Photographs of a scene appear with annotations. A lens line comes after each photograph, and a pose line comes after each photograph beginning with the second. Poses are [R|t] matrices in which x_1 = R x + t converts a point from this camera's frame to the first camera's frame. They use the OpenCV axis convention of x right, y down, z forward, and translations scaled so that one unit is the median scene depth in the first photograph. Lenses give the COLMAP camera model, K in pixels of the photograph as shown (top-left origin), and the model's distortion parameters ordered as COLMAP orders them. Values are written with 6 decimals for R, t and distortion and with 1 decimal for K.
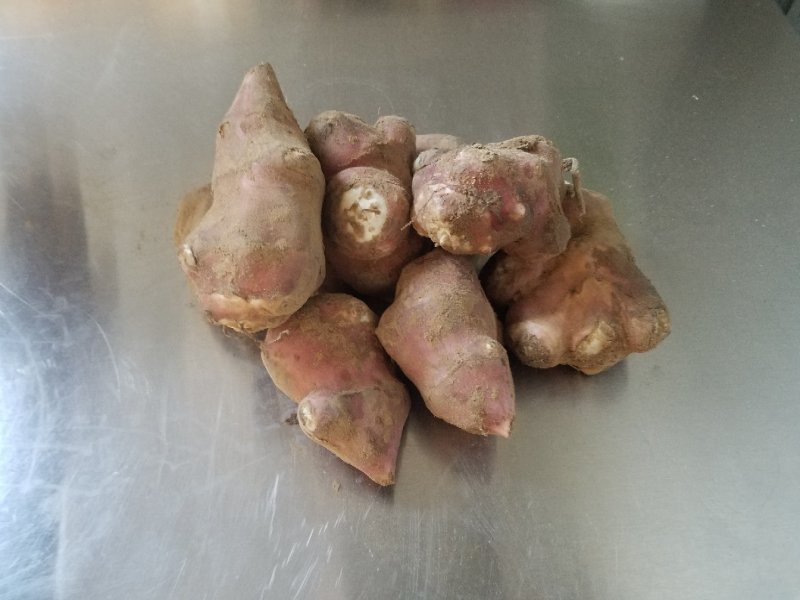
lens RADIAL K [[642.4, 0, 397.5], [0, 642.4, 297.8], [0, 0, 1]] dist [0.010944, 0.005022]
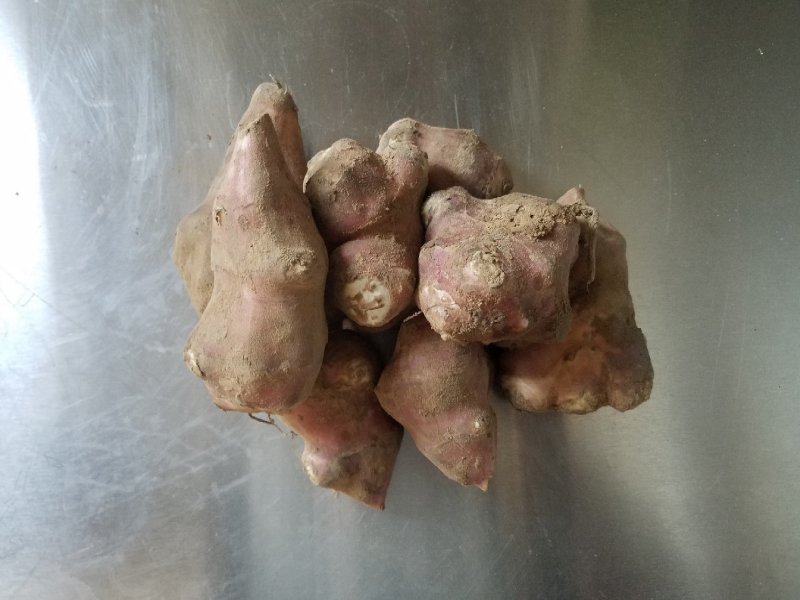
lens RADIAL K [[642.4, 0, 402.0], [0, 642.4, 297.3], [0, 0, 1]] dist [0.010944, 0.005022]
pose [[0.998097, 0.059358, 0.016728, -0.016185], [-0.060627, 0.894746, 0.442440, -0.582397], [0.011295, -0.442613, 0.896642, 0.117040]]
